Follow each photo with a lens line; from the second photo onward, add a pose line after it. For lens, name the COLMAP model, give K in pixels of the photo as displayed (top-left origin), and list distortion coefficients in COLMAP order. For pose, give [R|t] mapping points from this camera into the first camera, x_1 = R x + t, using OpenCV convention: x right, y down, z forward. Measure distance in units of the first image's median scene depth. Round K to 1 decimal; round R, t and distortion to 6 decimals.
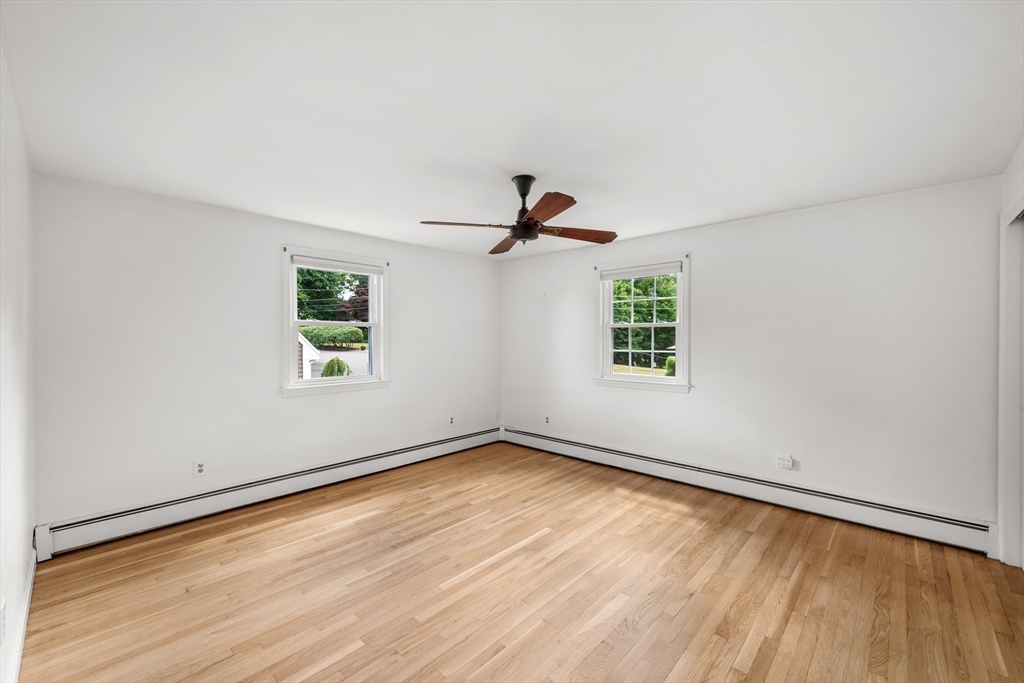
lens RADIAL K [[427.4, 0, 514.5], [0, 427.4, 336.3], [0, 0, 1]] dist [0.001704, 0.000038]
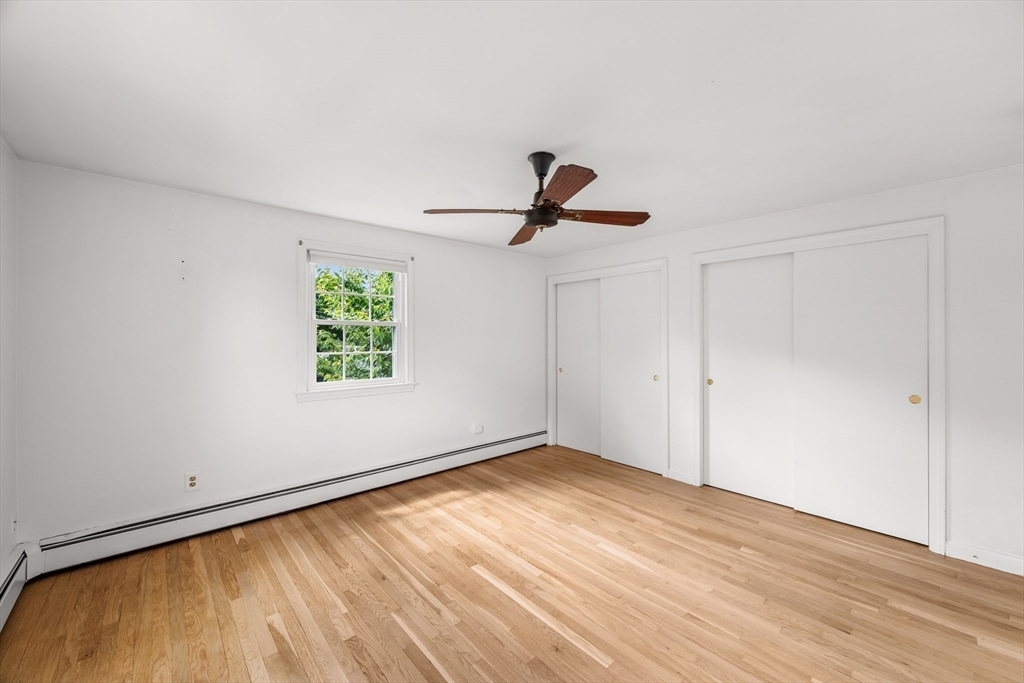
lens RADIAL K [[406.1, 0, 512.4], [0, 406.1, 339.9], [0, 0, 1]] dist [0.005793, 0.000072]
pose [[0.091241, -0.017101, 0.995682, -0.577512], [-0.004875, 0.999833, 0.017619, -0.011152], [-0.995817, -0.006462, 0.091143, 0.698415]]
